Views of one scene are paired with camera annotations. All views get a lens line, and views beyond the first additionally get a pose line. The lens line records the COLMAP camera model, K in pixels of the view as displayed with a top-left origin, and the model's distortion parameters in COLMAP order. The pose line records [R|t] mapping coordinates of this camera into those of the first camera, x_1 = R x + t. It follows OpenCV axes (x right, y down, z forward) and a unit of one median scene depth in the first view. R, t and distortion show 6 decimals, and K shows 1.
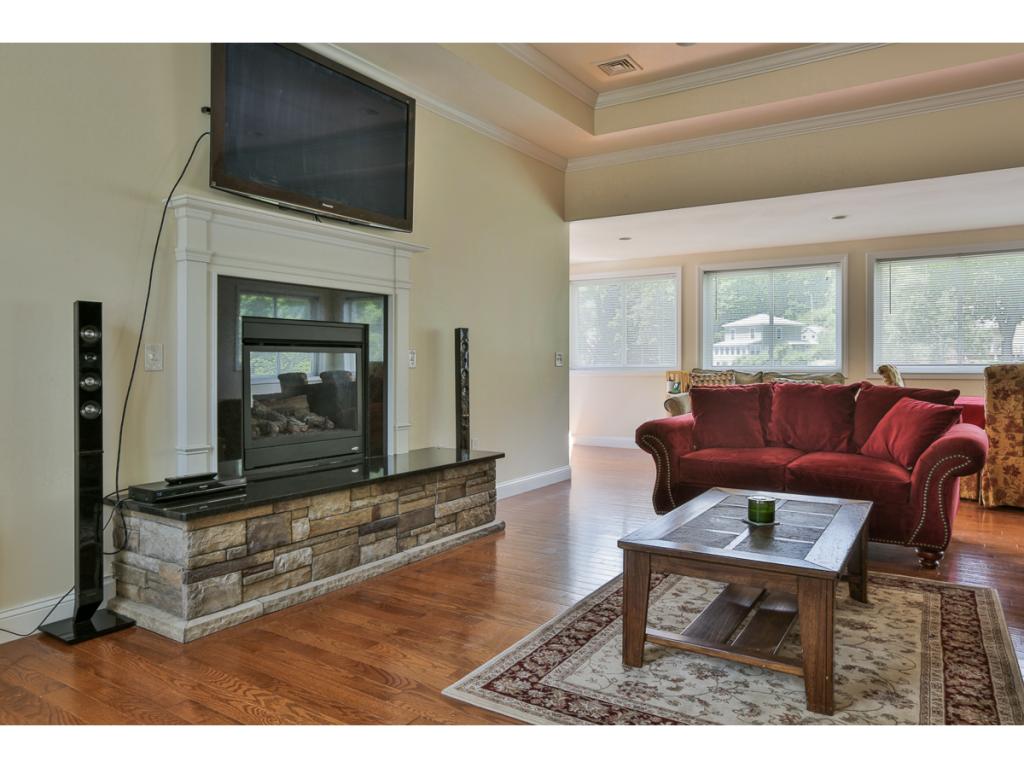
lens RADIAL K [[684.7, 0, 485.4], [0, 684.7, 365.3], [0, 0, 1]] dist [-0.010763, 0.000219]
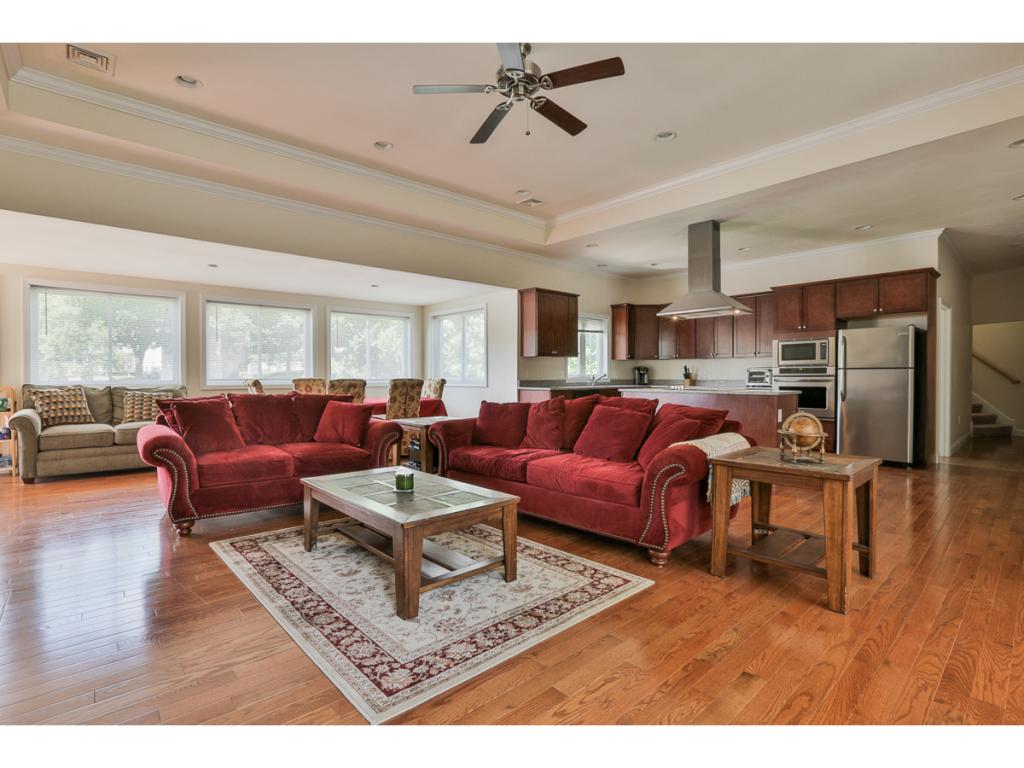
lens RADIAL K [[502.4, 0, 493.5], [0, 502.4, 384.0], [0, 0, 1]] dist [-0.026946, 0.000228]
pose [[0.267666, -0.013571, 0.963416, -0.441485], [0.005526, 0.999906, 0.012550, -0.002346], [-0.963496, 0.001965, 0.267716, 0.426264]]
